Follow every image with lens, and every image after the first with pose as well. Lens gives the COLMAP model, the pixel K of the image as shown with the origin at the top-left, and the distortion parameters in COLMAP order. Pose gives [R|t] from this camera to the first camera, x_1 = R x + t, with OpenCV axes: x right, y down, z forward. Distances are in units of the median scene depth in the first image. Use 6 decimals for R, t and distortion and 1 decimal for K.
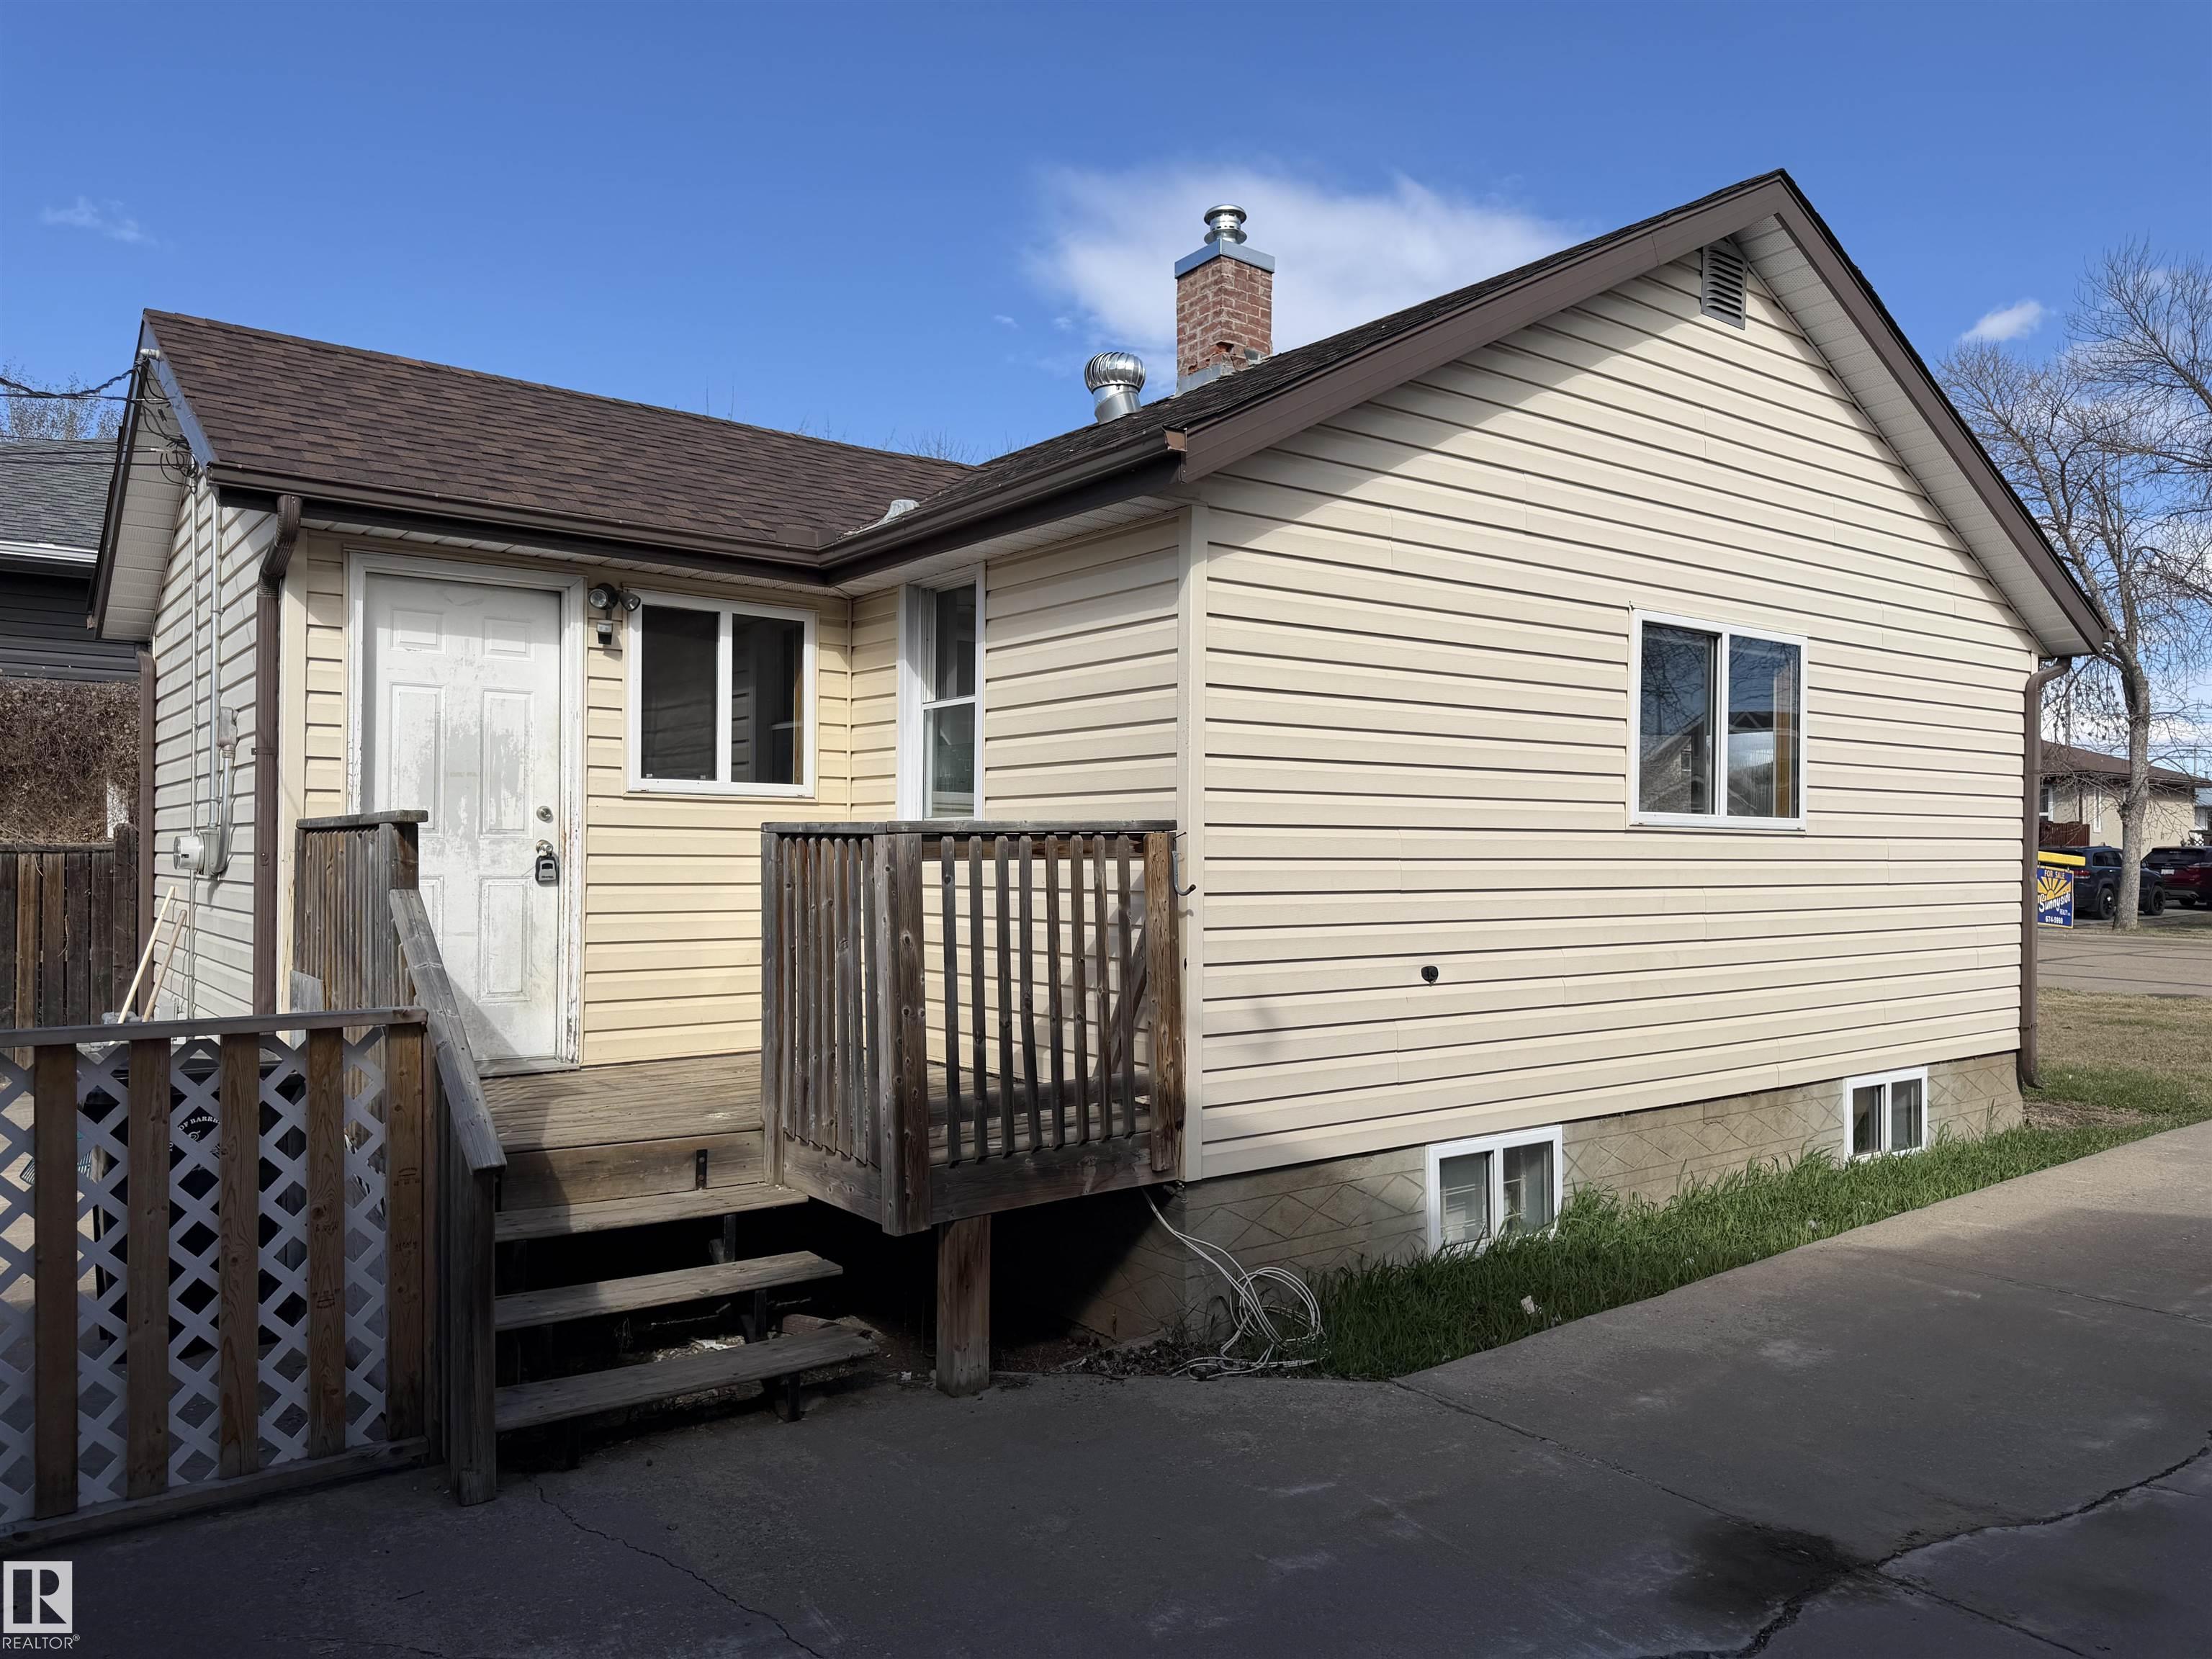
lens RADIAL K [[1531.5, 0, 1103.6], [0, 1531.5, 827.9], [0, 0, 1]] dist [0.085445, -0.128208]
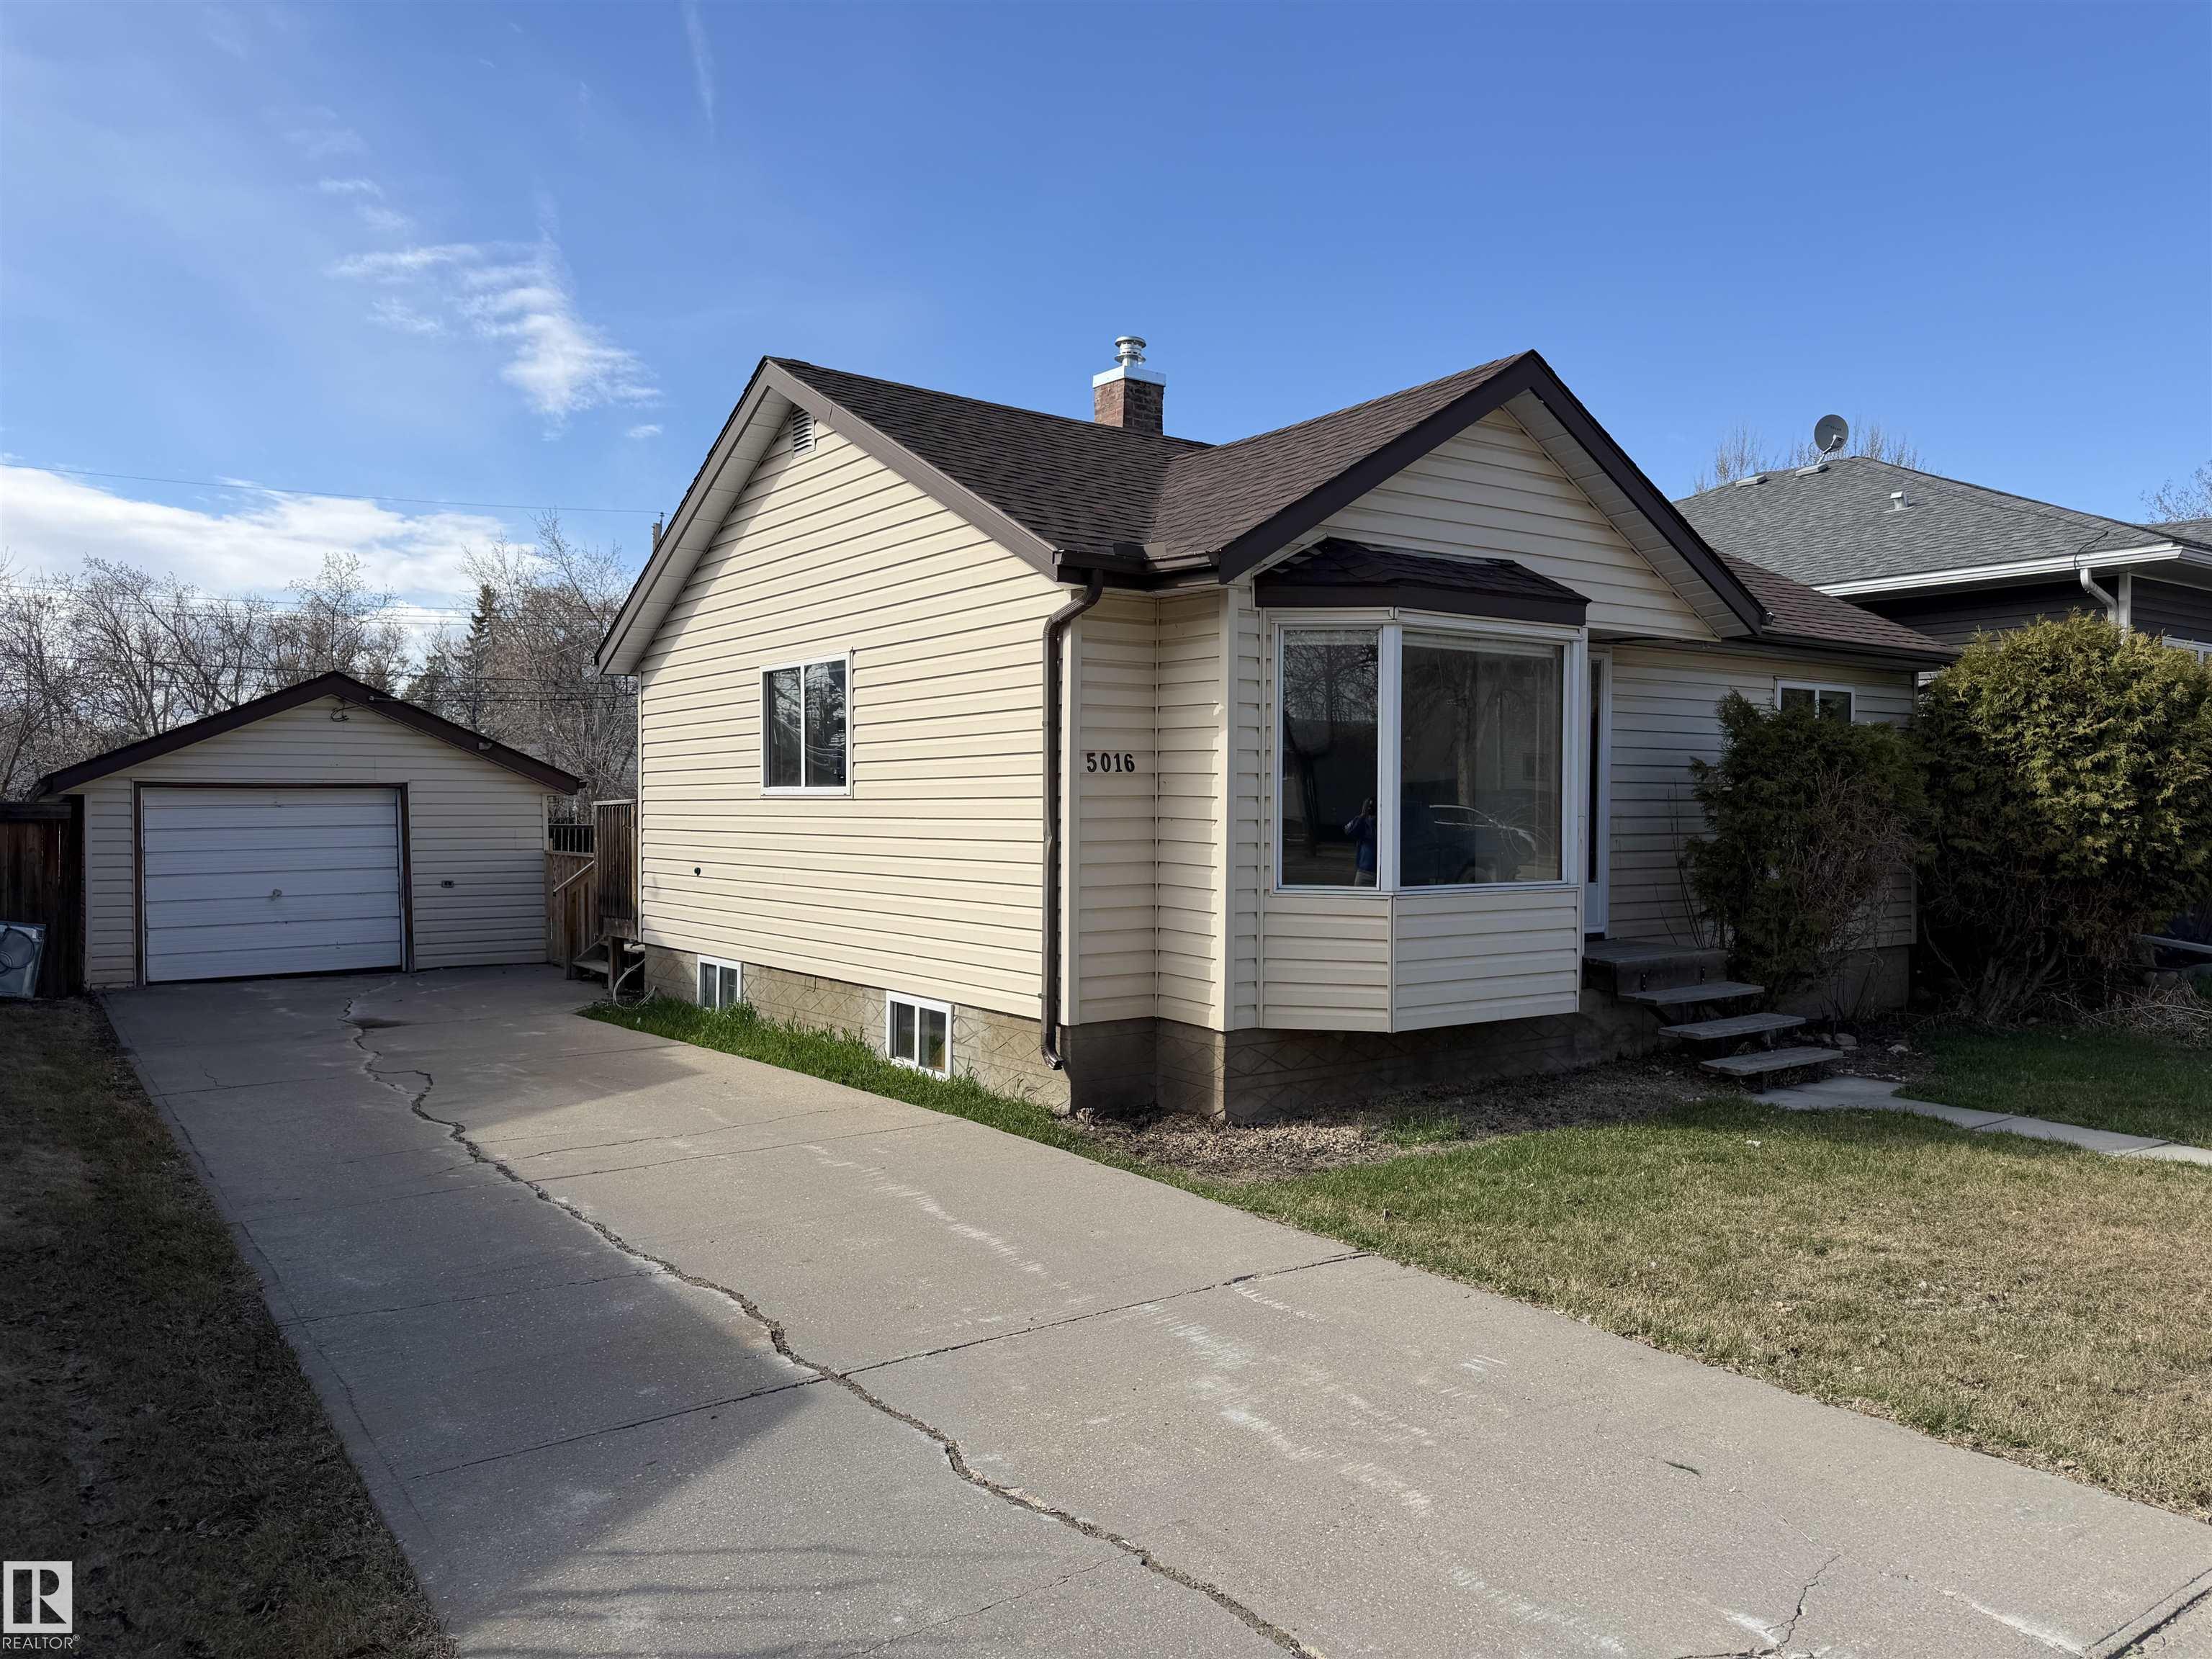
lens RADIAL K [[1531.5, 0, 1103.6], [0, 1531.5, 827.9], [0, 0, 1]] dist [0.085445, -0.128208]
pose [[-0.008750, 0.004776, -0.999950, 2.022318], [0.012202, 0.999915, 0.004669, 0.030293], [0.999887, -0.012160, -0.008808, 1.394226]]
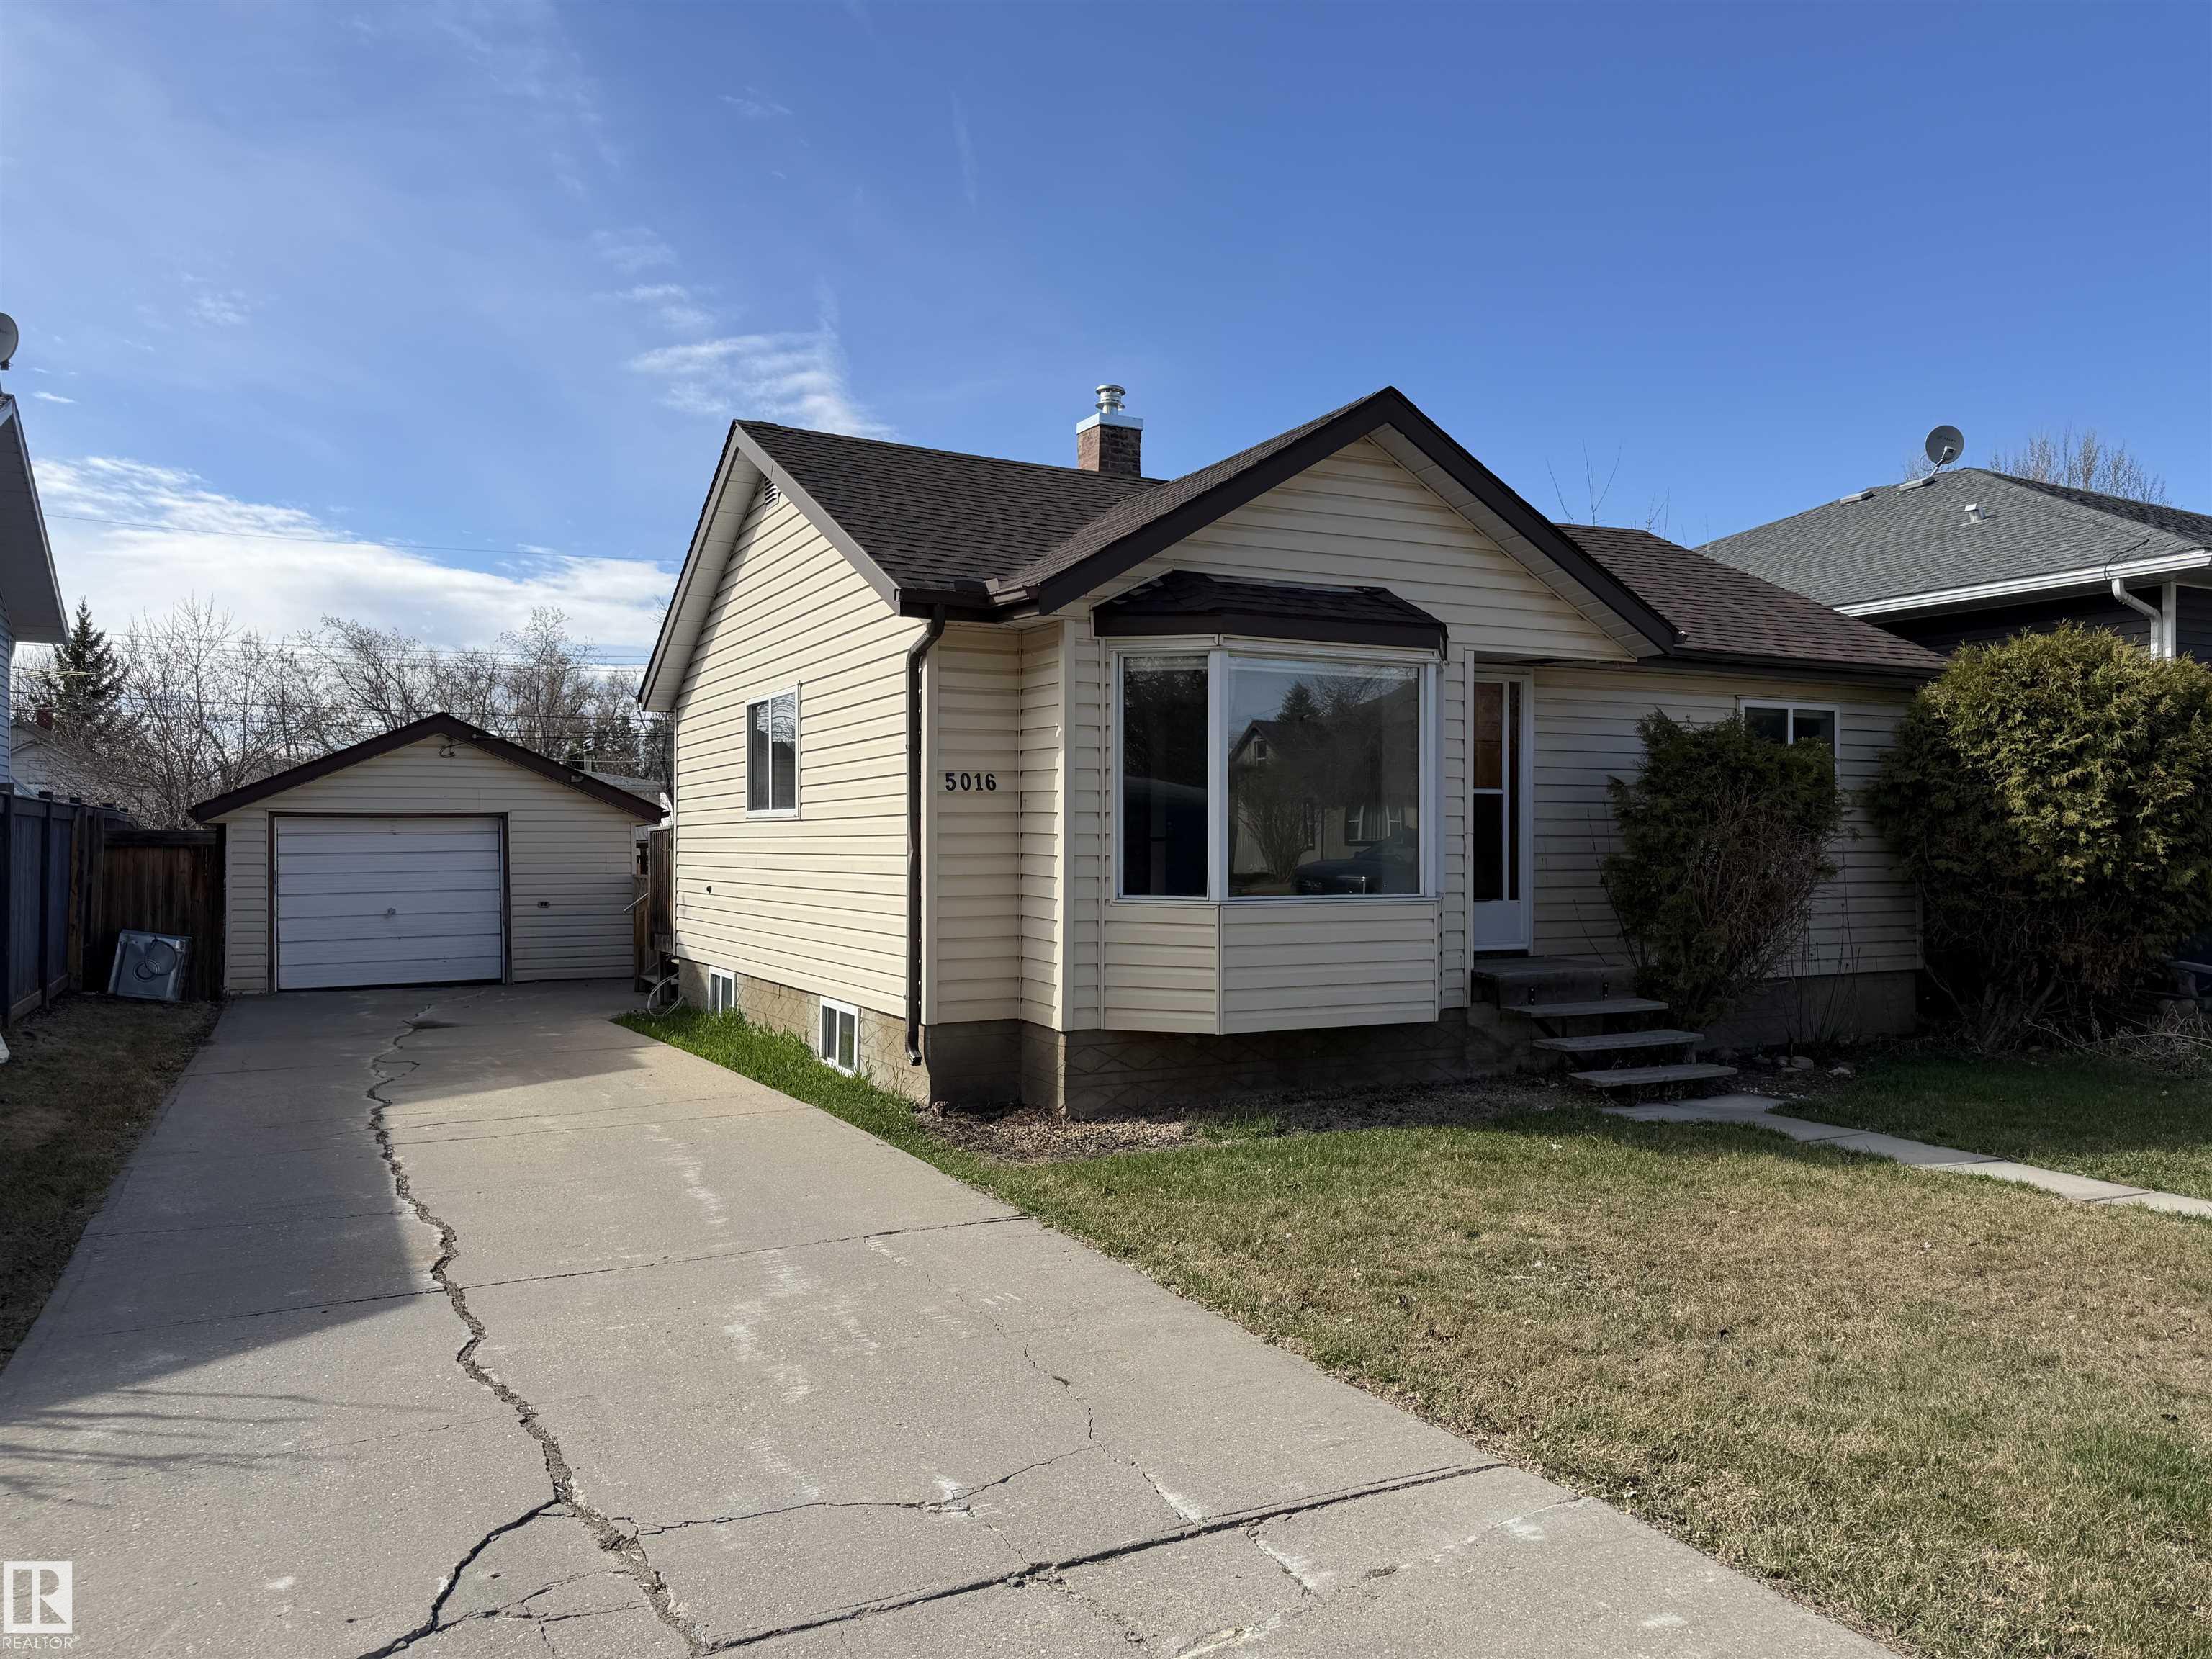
lens RADIAL K [[1529.1, 0, 1106.0], [0, 1529.1, 829.5], [0, 0, 1]] dist [0.093246, -0.129037]
pose [[-0.153470, -0.017837, -0.987992, 2.088398], [0.012388, 0.999724, -0.019973, 0.053033], [0.988076, -0.015304, -0.153206, 1.710768]]
